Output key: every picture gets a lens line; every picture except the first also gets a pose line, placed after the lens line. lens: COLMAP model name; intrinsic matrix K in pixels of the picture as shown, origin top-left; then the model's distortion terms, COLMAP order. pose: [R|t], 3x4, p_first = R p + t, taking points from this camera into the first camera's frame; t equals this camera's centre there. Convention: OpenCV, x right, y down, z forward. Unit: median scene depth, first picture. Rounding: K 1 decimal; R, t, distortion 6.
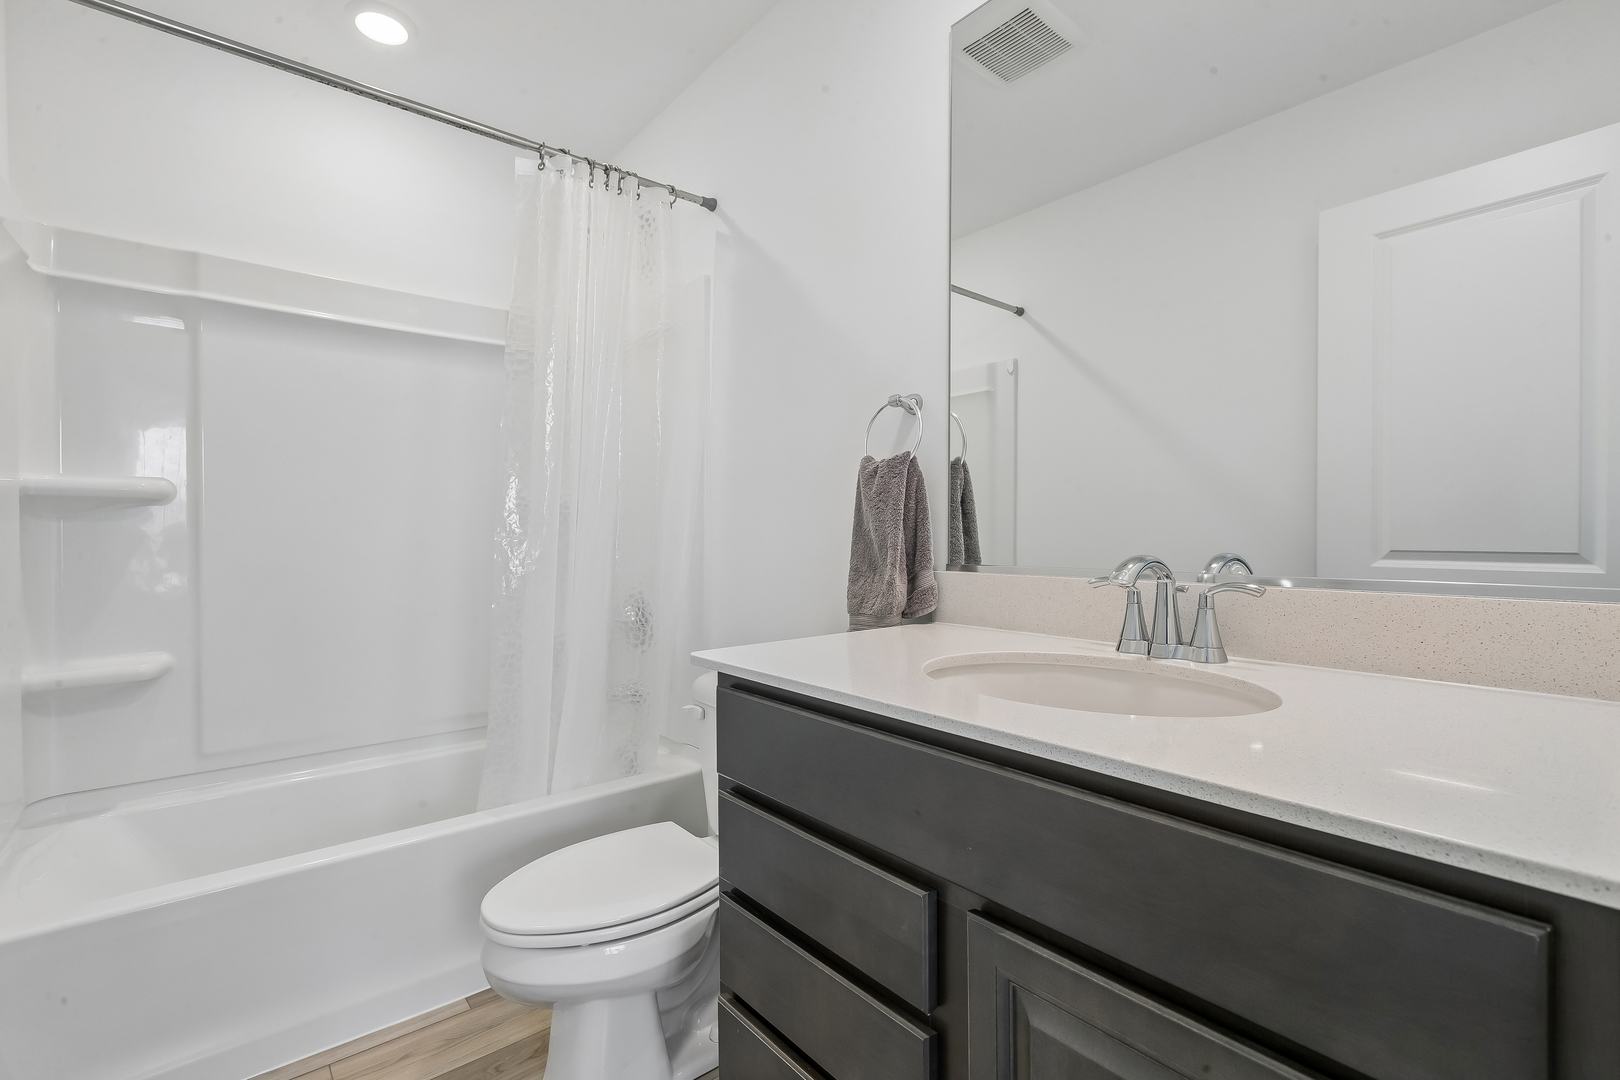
lens RADIAL K [[733.4, 0, 816.8], [0, 733.4, 547.5], [0, 0, 1]] dist [0.001076, -0.000063]
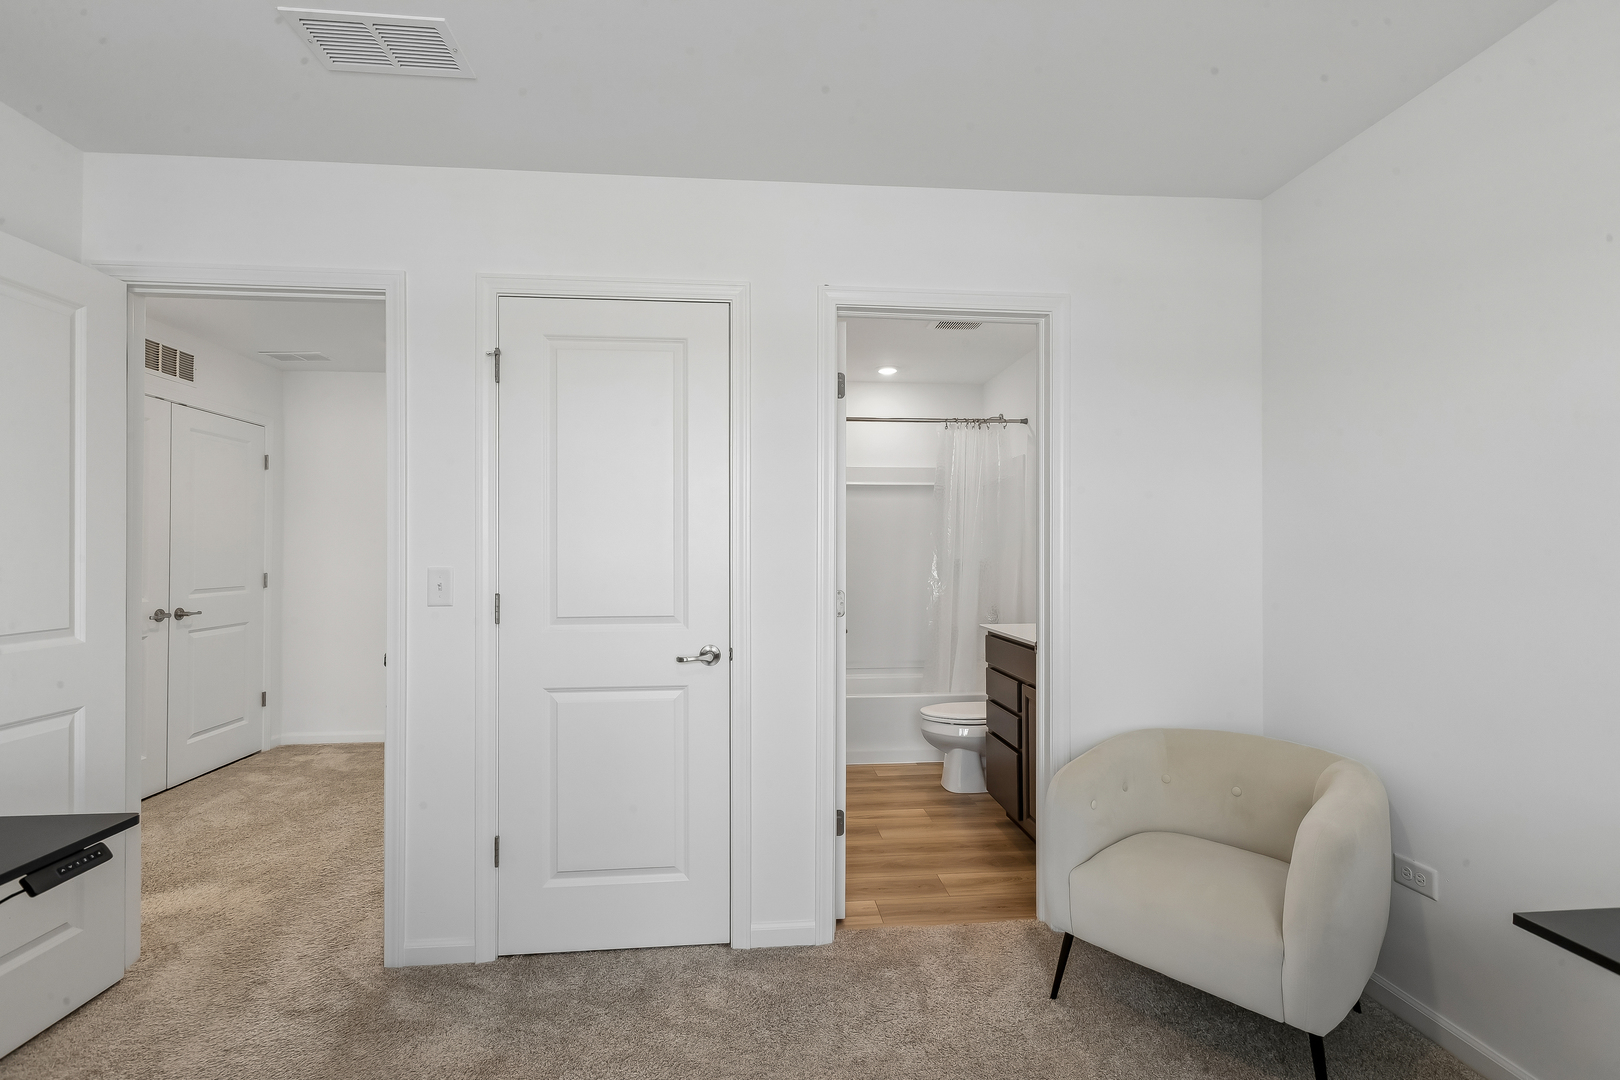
lens RADIAL K [[733.4, 0, 812.8], [0, 733.4, 549.4], [0, 0, 1]] dist [0.001076, -0.000063]
pose [[0.828719, 0.000712, -0.559664, 0.596044], [-0.009253, 0.999880, -0.012429, -0.081901], [0.559588, 0.015478, 0.828626, -1.207923]]
